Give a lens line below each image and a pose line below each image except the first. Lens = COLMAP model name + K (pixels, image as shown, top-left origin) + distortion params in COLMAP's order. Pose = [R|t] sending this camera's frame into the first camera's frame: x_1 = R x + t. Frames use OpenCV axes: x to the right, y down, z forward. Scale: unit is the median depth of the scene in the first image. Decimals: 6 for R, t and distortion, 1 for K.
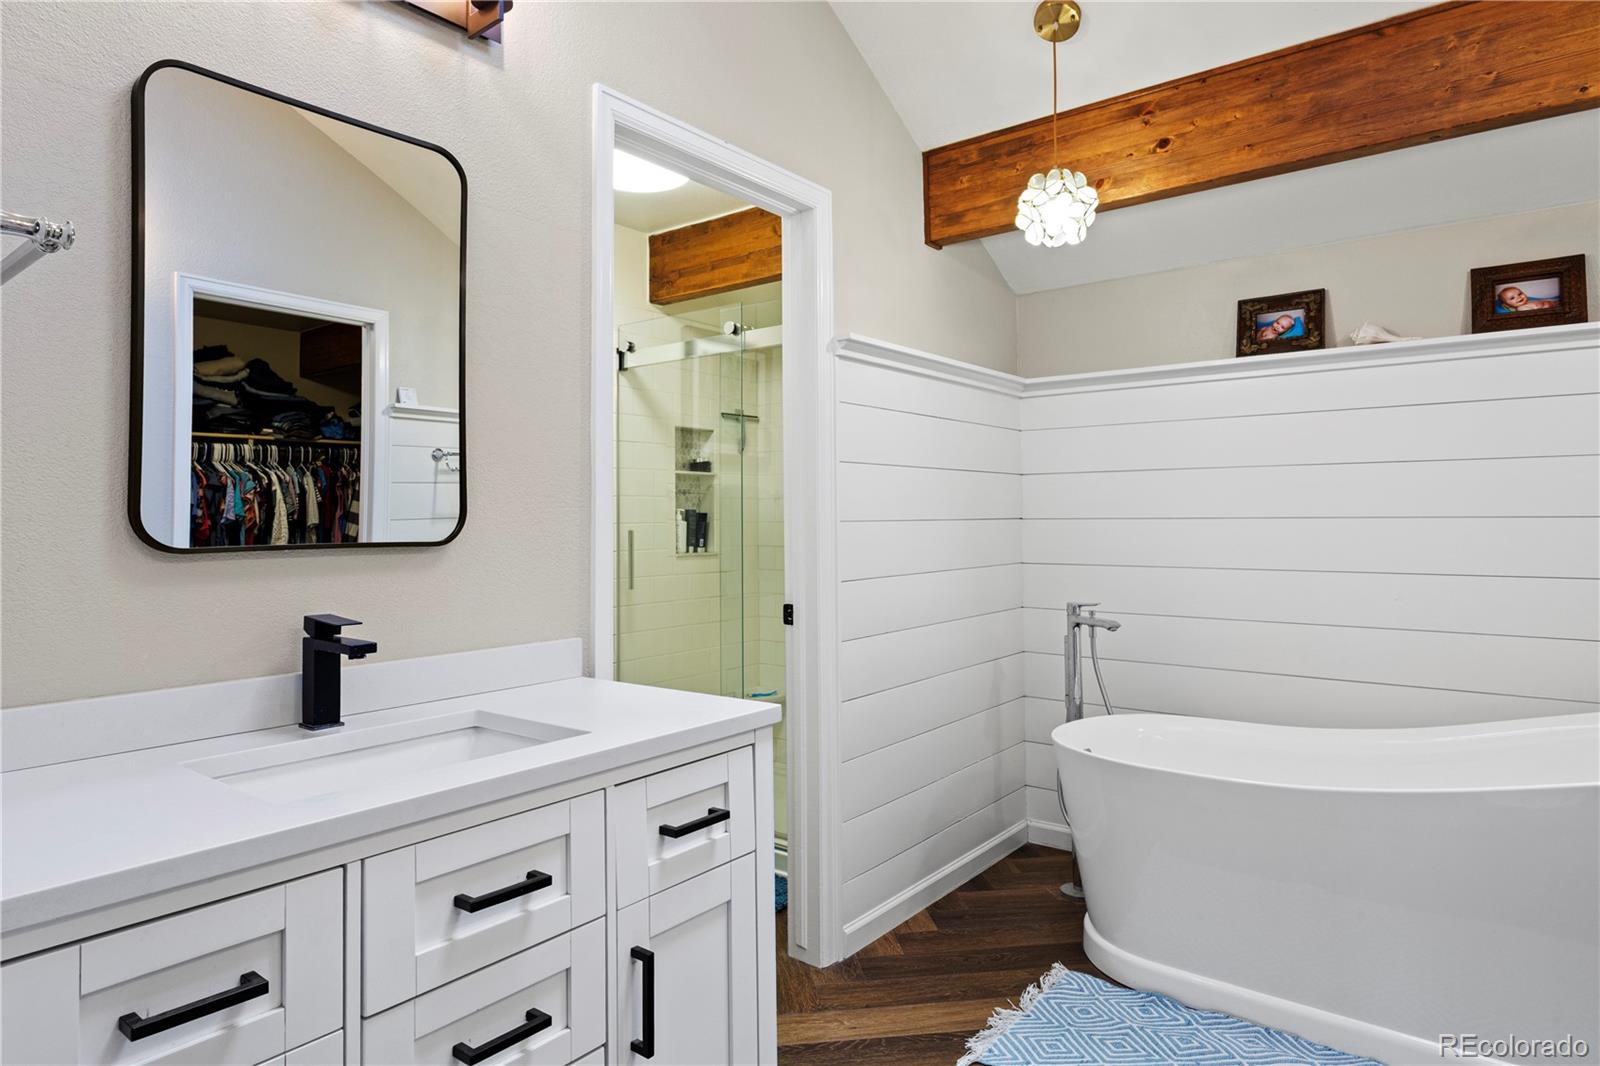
lens RADIAL K [[932.8, 0, 796.2], [0, 932.8, 488.3], [0, 0, 1]] dist [-0.006440, 0.001790]
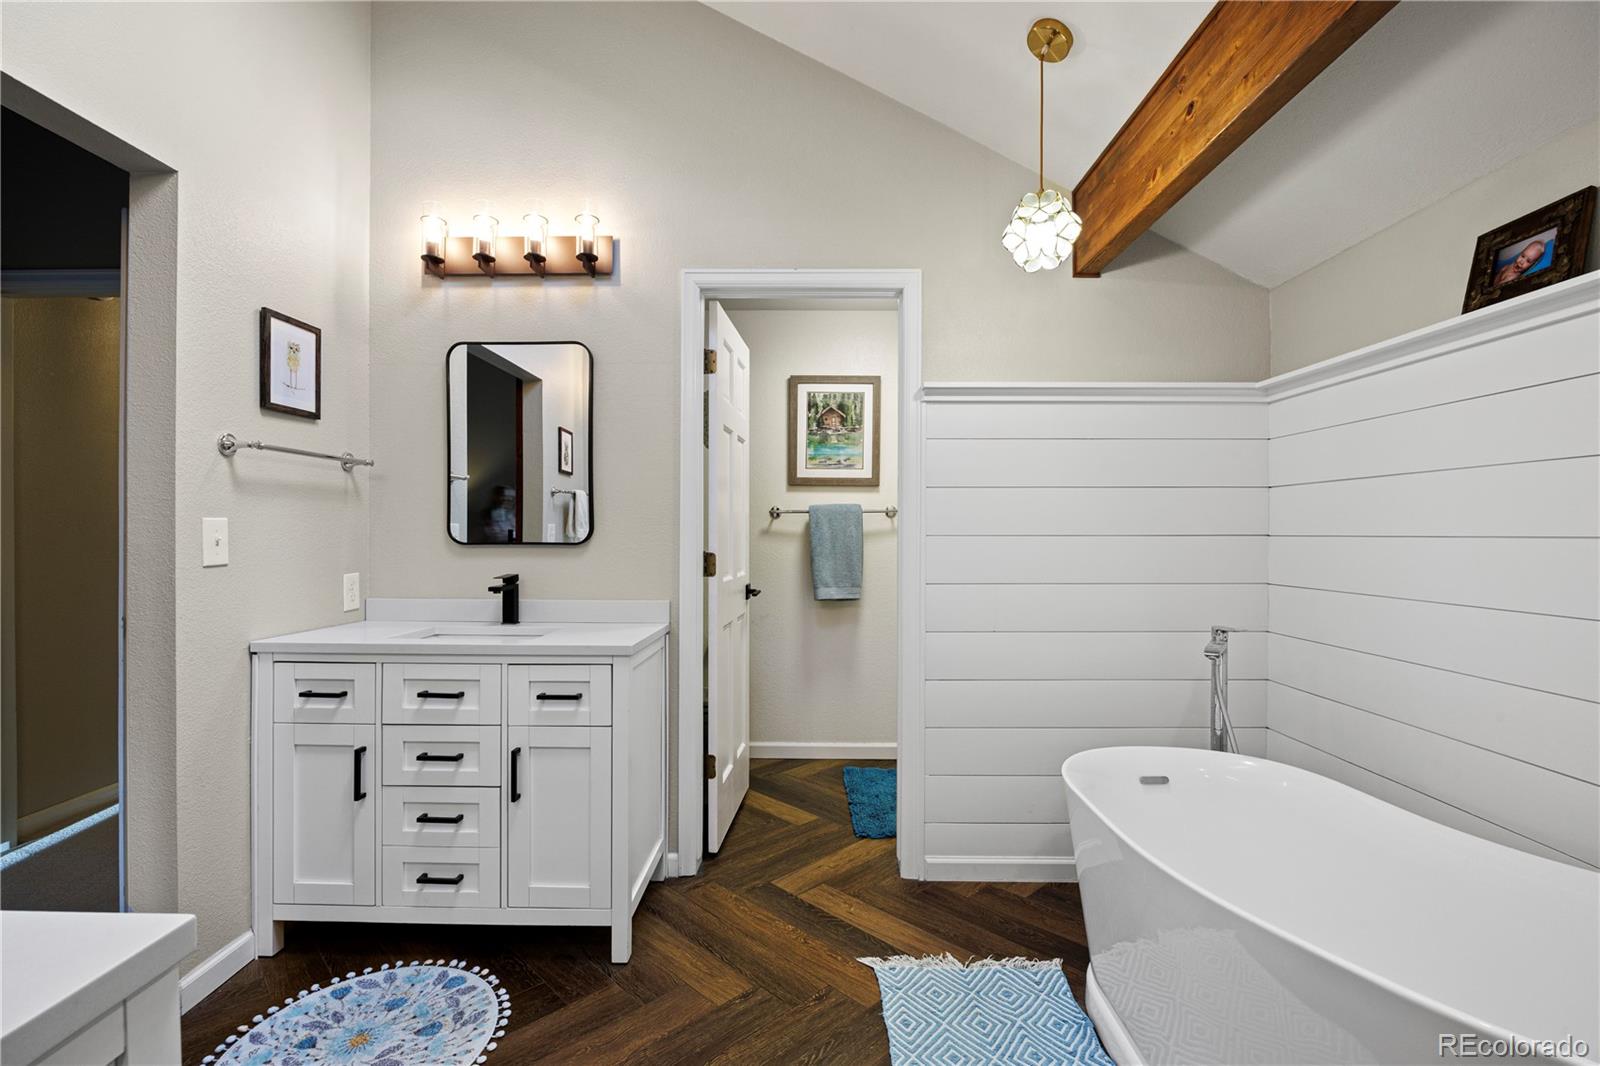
lens RADIAL K [[712.8, 0, 800.6], [0, 712.8, 536.1], [0, 0, 1]] dist [-0.013083, -0.000111]
pose [[0.610505, 0.009161, -0.791959, 0.692520], [0.019134, 0.999471, 0.026312, 0.008235], [0.791781, -0.031217, 0.610007, 0.284587]]
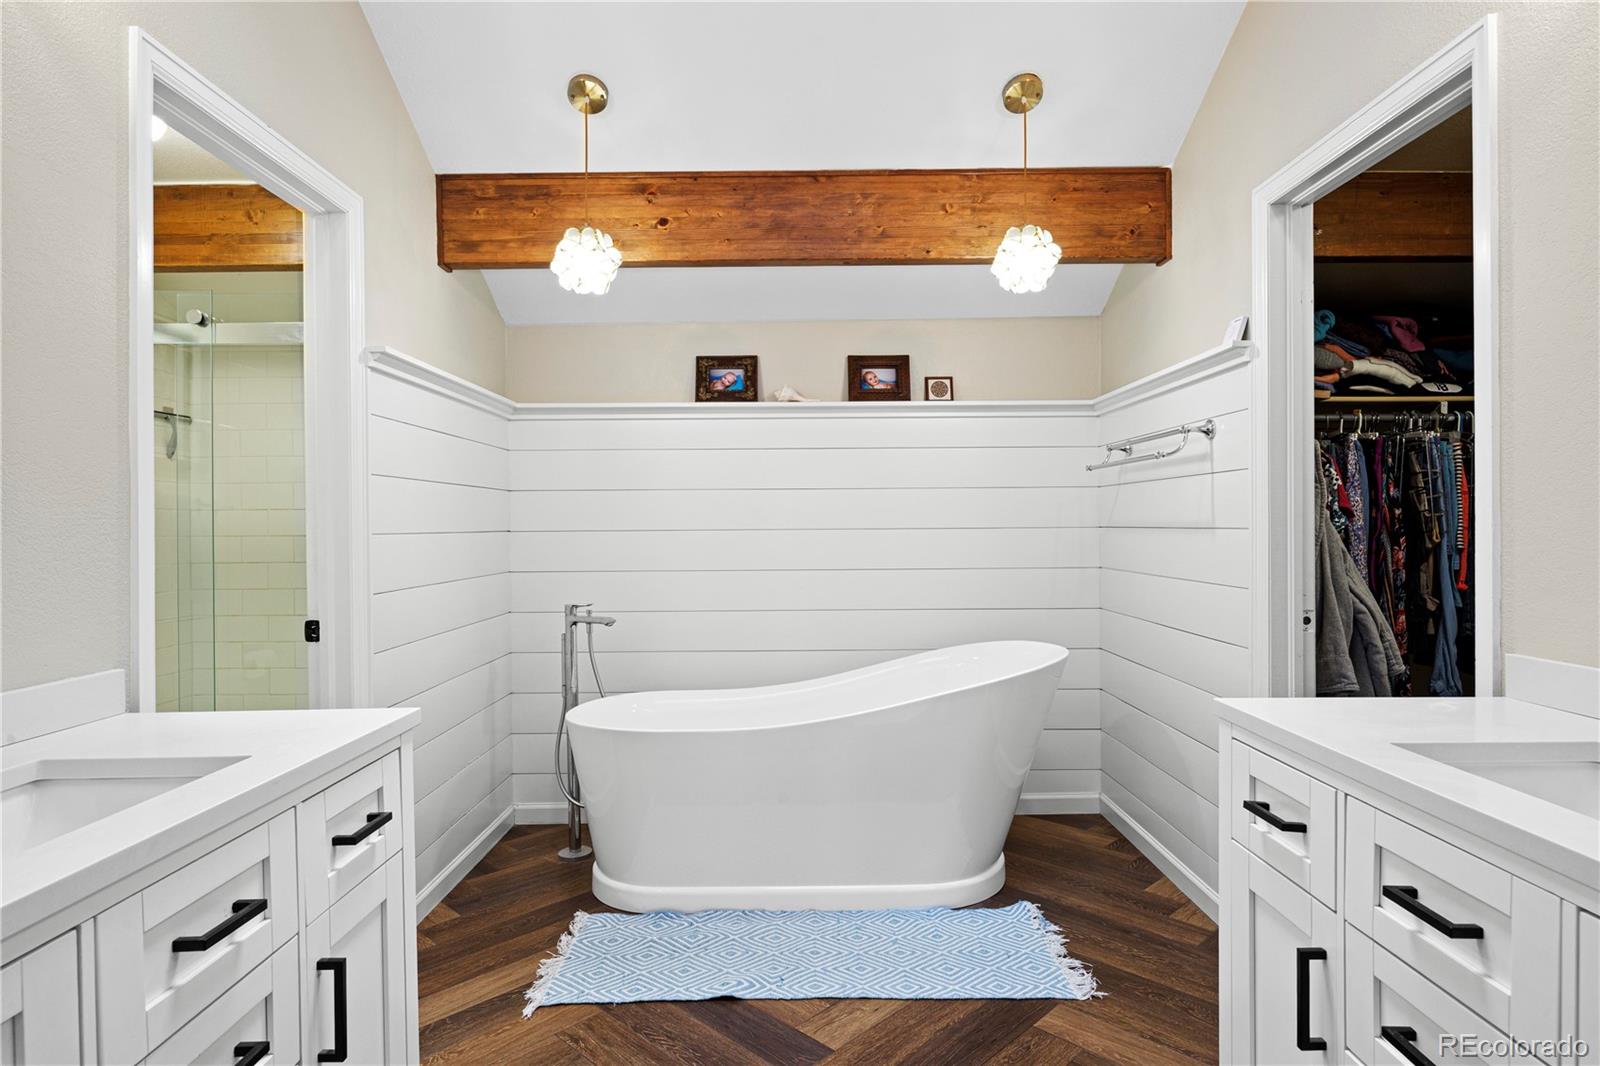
lens RADIAL K [[882.9, 0, 800.0], [0, 882.9, 528.7], [0, 0, 1]] dist [0.000570, -0.001209]
pose [[0.784000, -0.001230, 0.620760, -0.178751], [-0.016785, 0.999590, 0.023179, -0.000179], [-0.620534, -0.028592, 0.783658, -0.024505]]
